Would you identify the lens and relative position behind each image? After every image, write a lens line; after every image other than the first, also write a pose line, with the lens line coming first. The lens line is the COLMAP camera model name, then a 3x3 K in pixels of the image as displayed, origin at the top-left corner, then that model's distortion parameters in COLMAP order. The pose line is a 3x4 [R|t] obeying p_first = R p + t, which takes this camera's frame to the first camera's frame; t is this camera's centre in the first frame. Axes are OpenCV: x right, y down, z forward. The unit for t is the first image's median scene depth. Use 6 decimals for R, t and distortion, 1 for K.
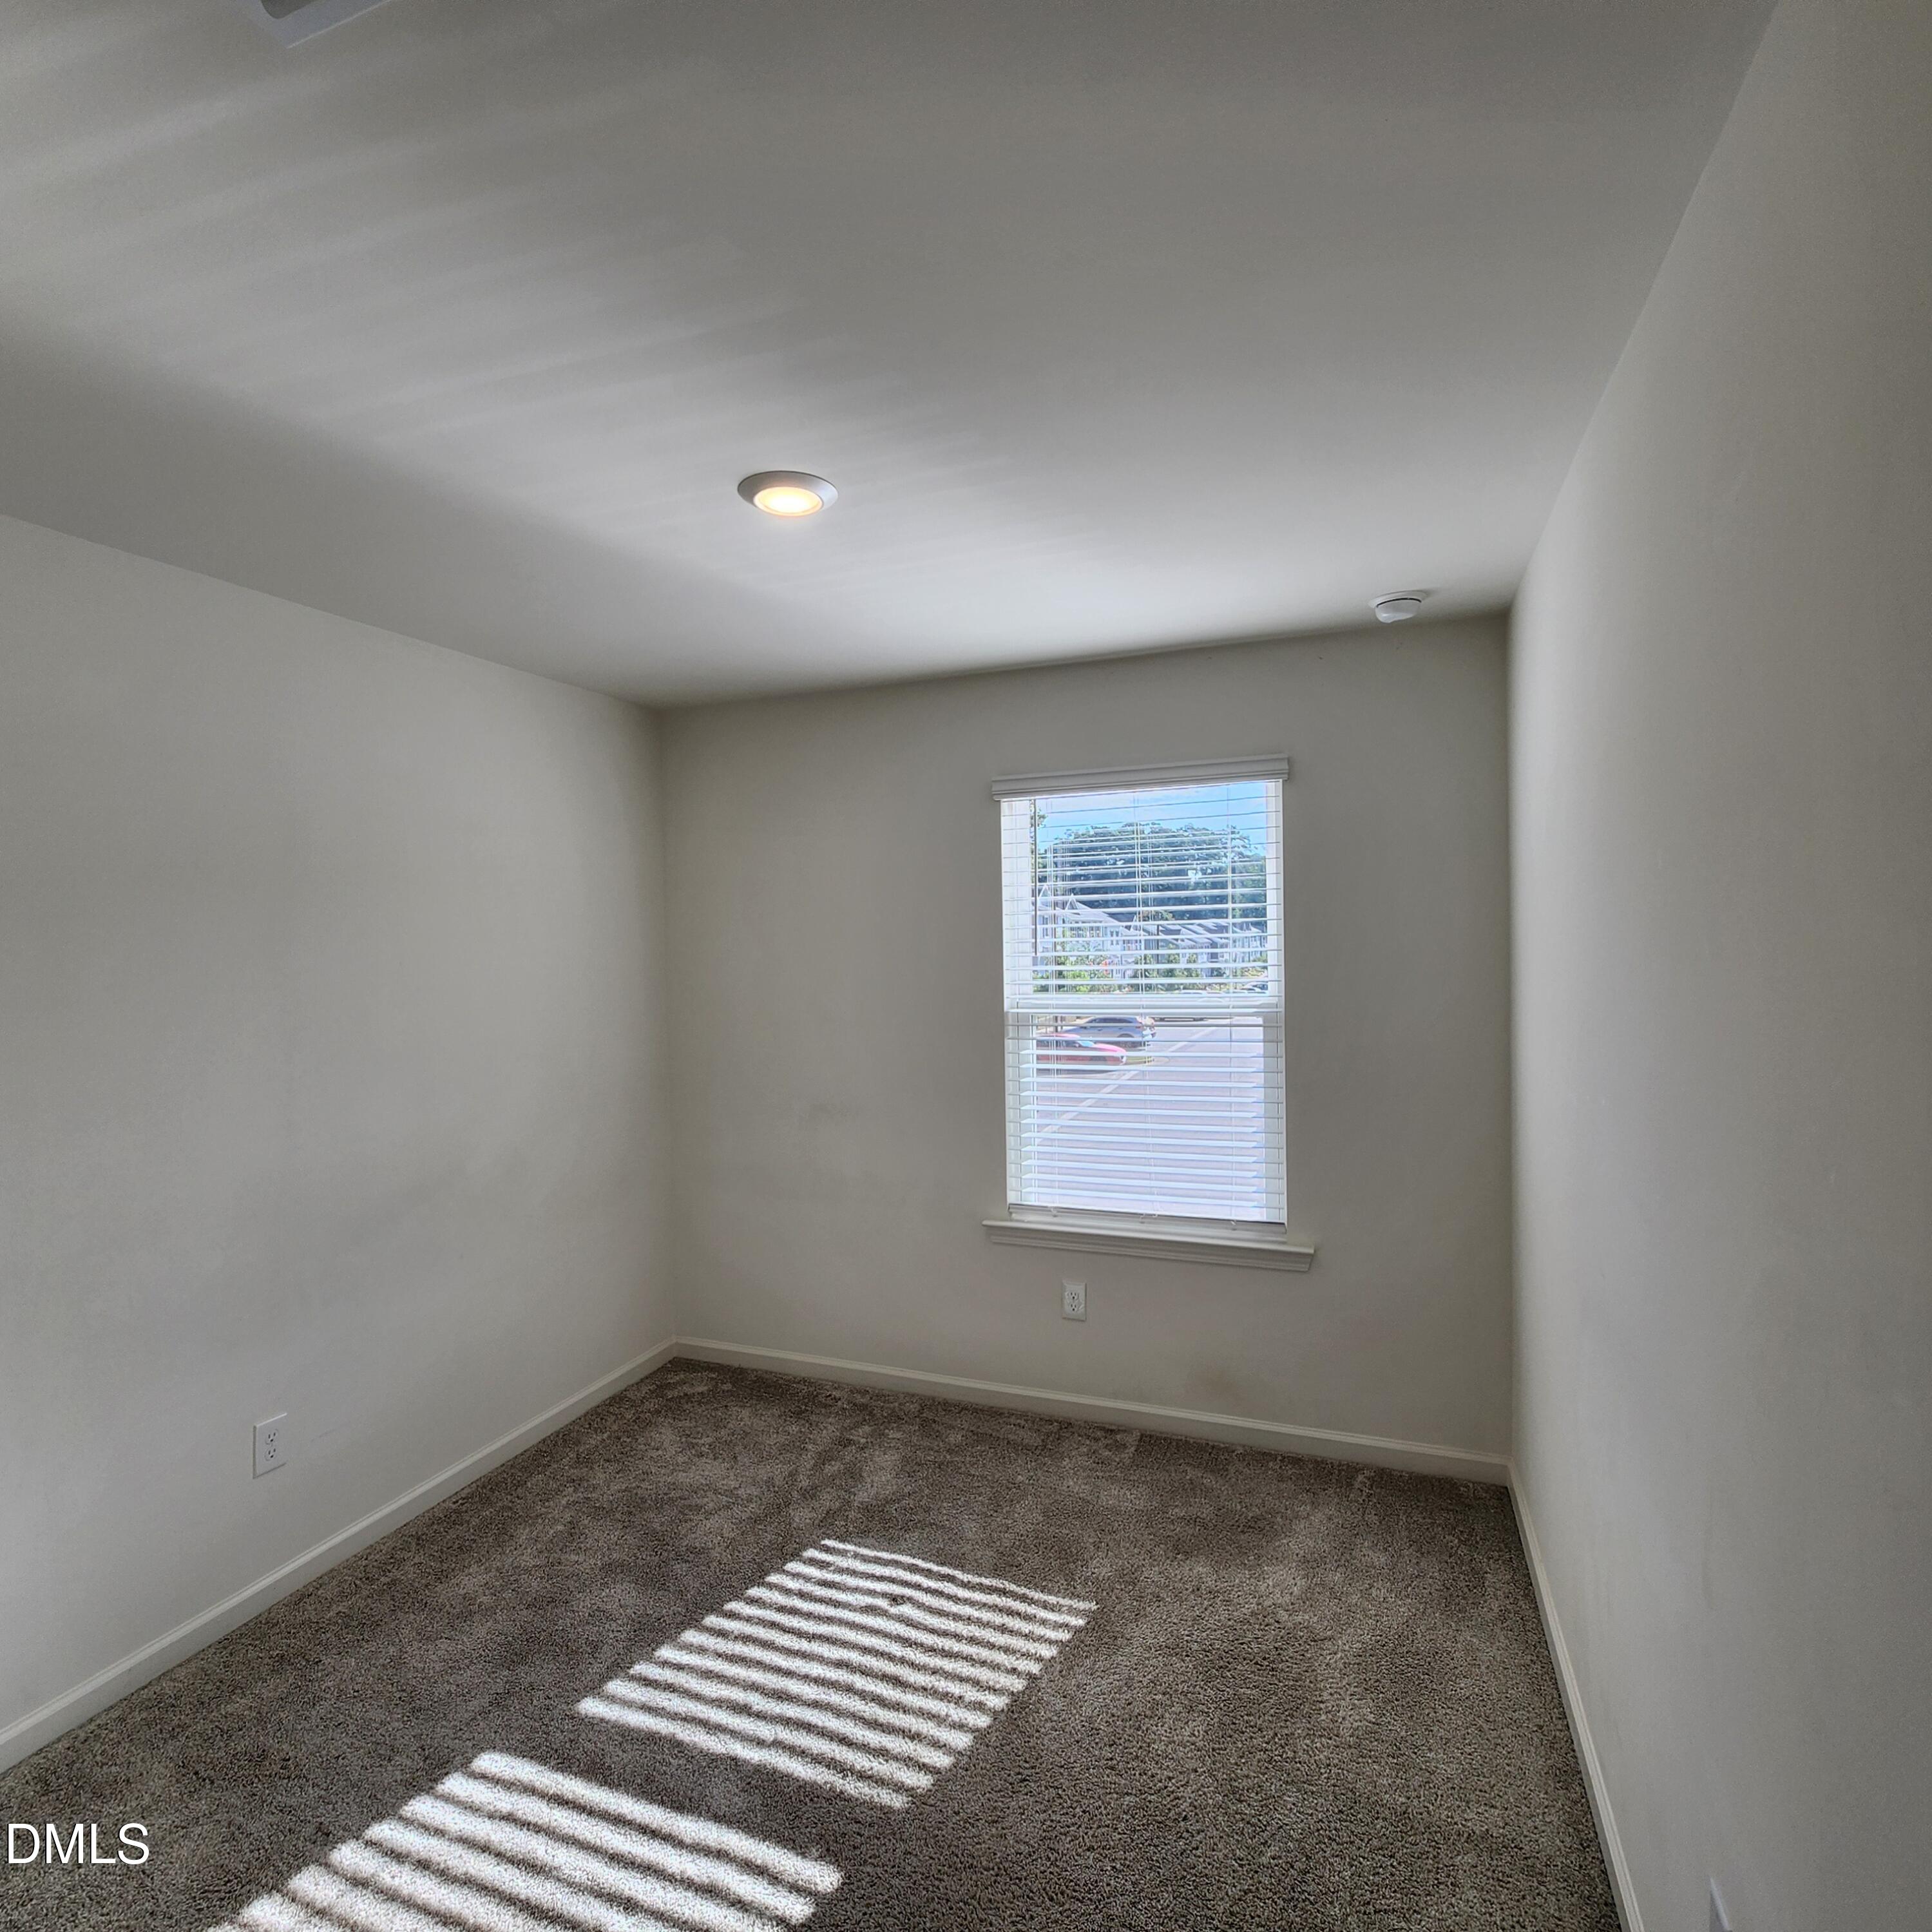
lens RADIAL K [[1063.6, 0, 966.0], [0, 1063.6, 966.0], [0, 0, 1]] dist [-0.017218, -0.000477]
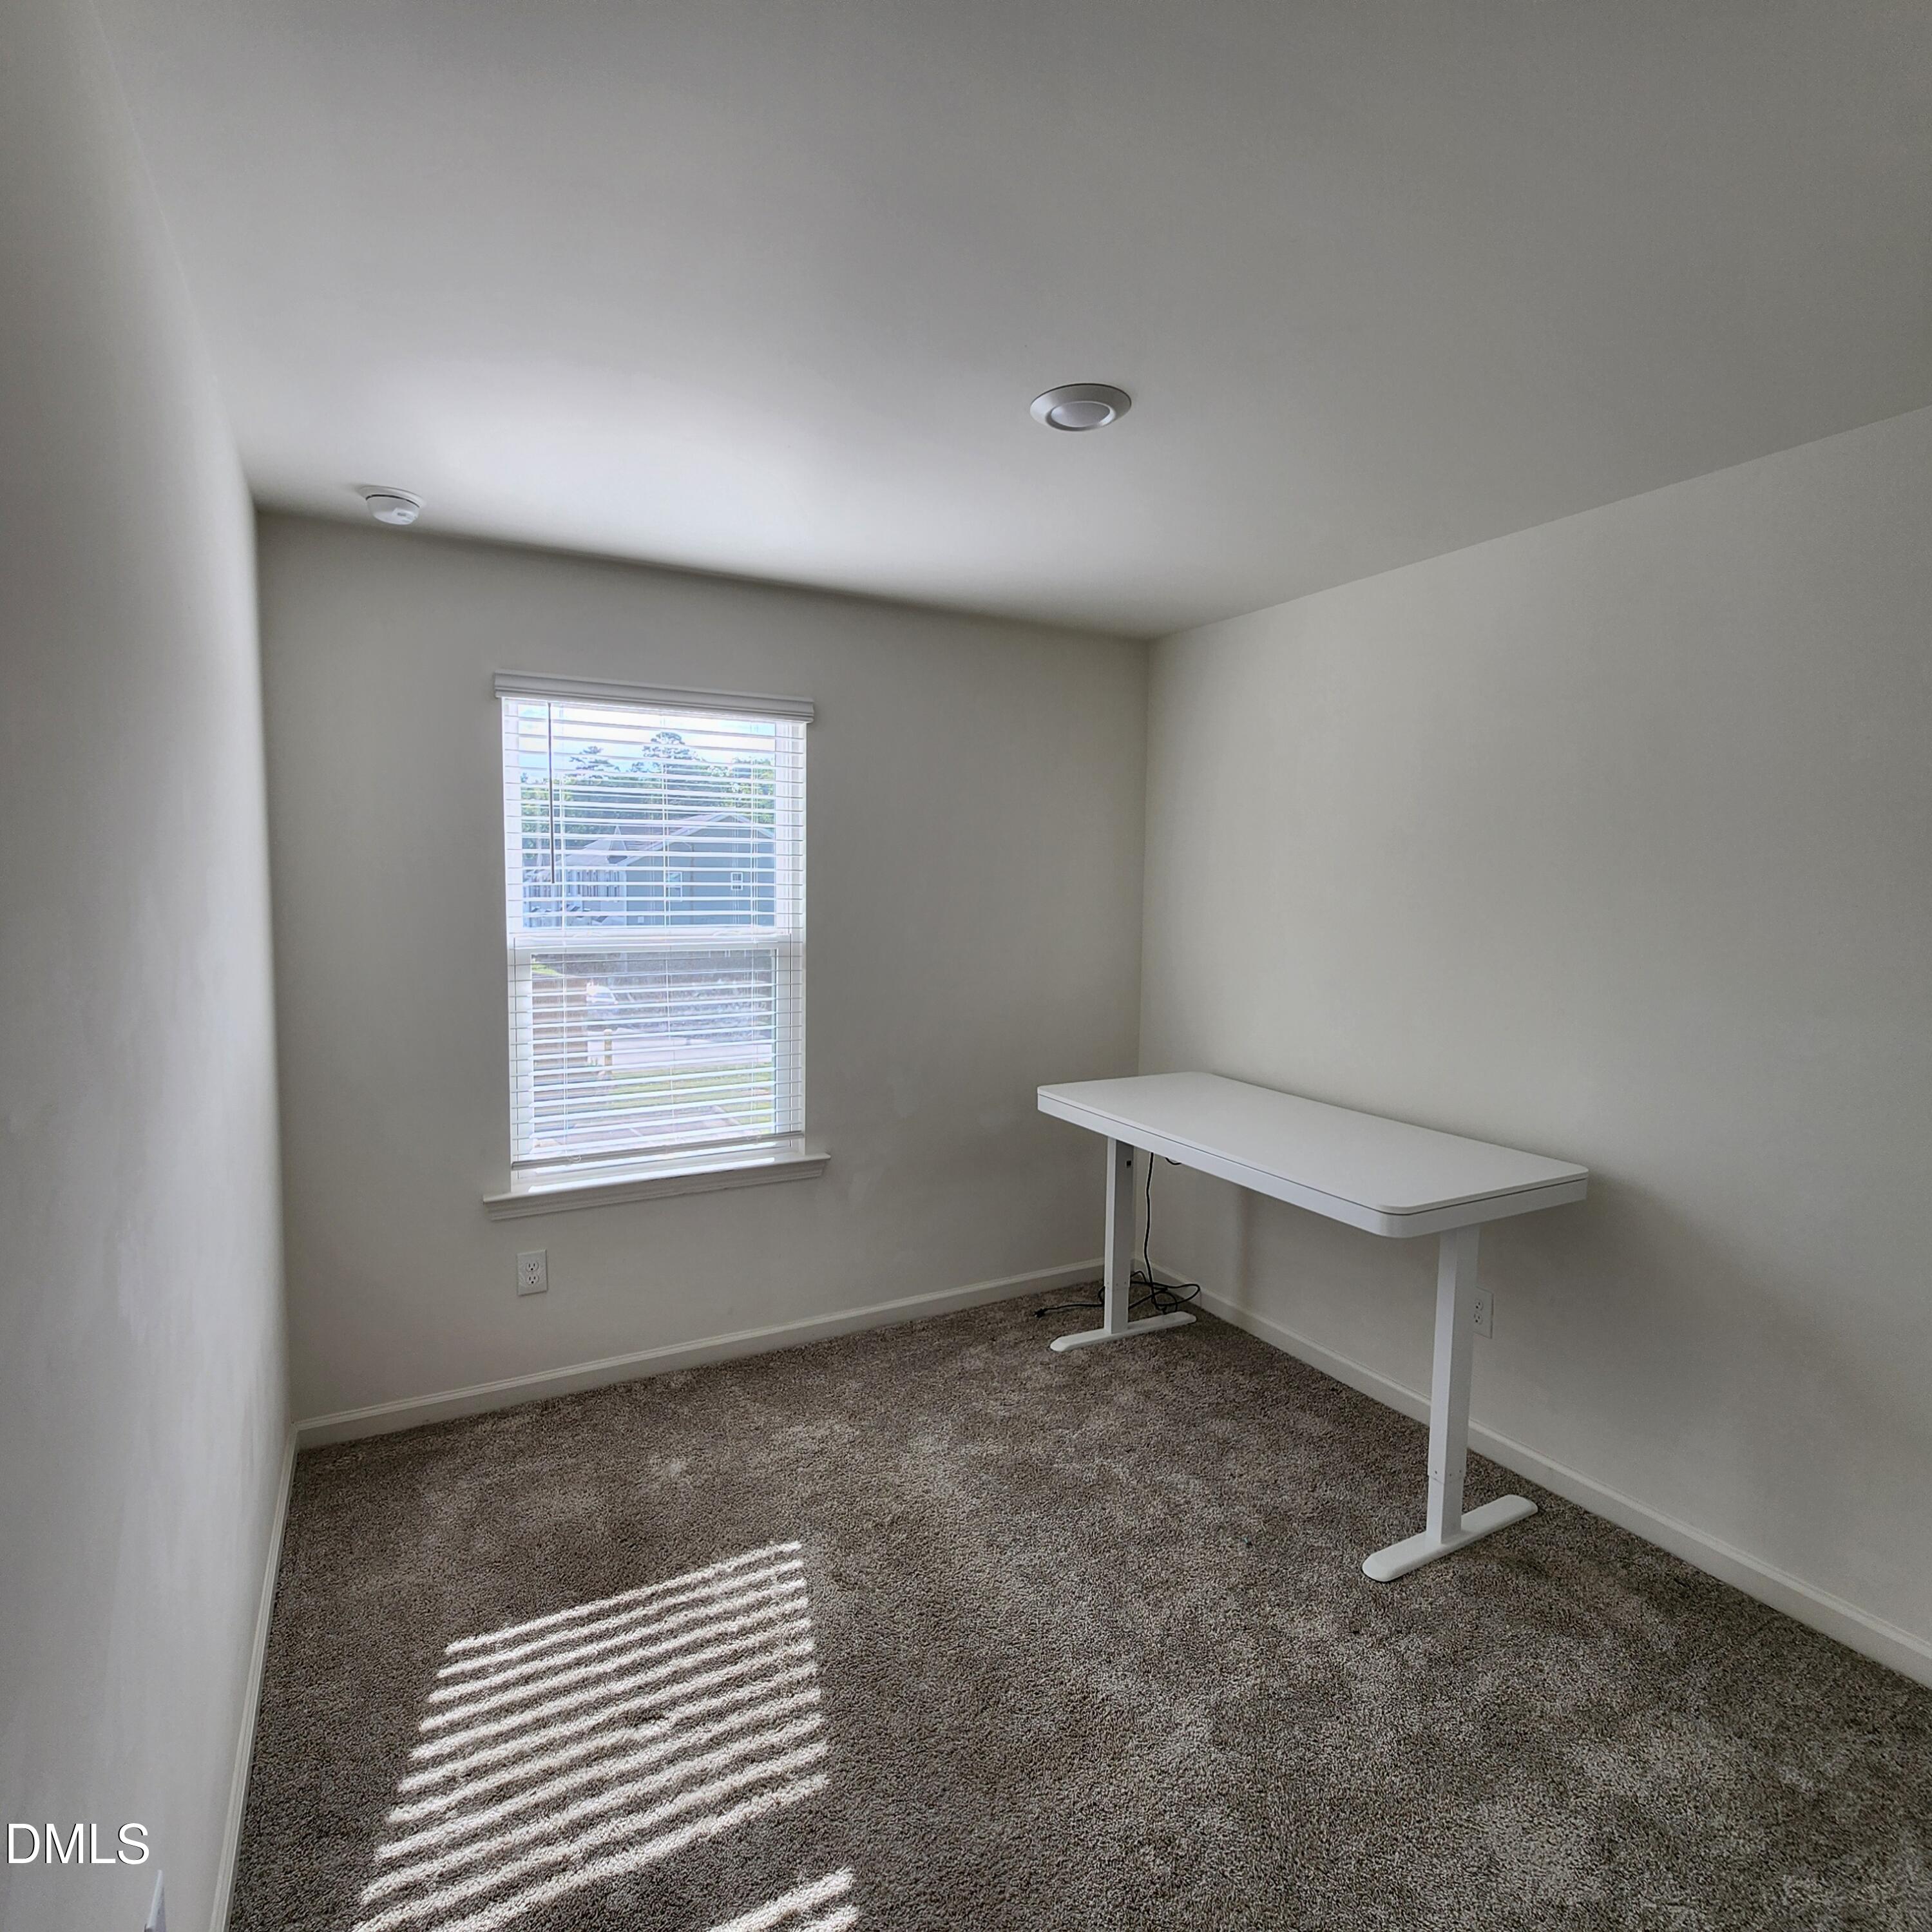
lens RADIAL K [[1051.5, 0, 961.3], [0, 1051.5, 953.5], [0, 0, 1]] dist [-0.000243, 0.000367]
pose [[0.636968, -0.029815, 0.770313, -0.384798], [-0.003416, 0.999133, 0.041496, 0.010588], [-0.770883, -0.029063, 0.636314, 0.185078]]
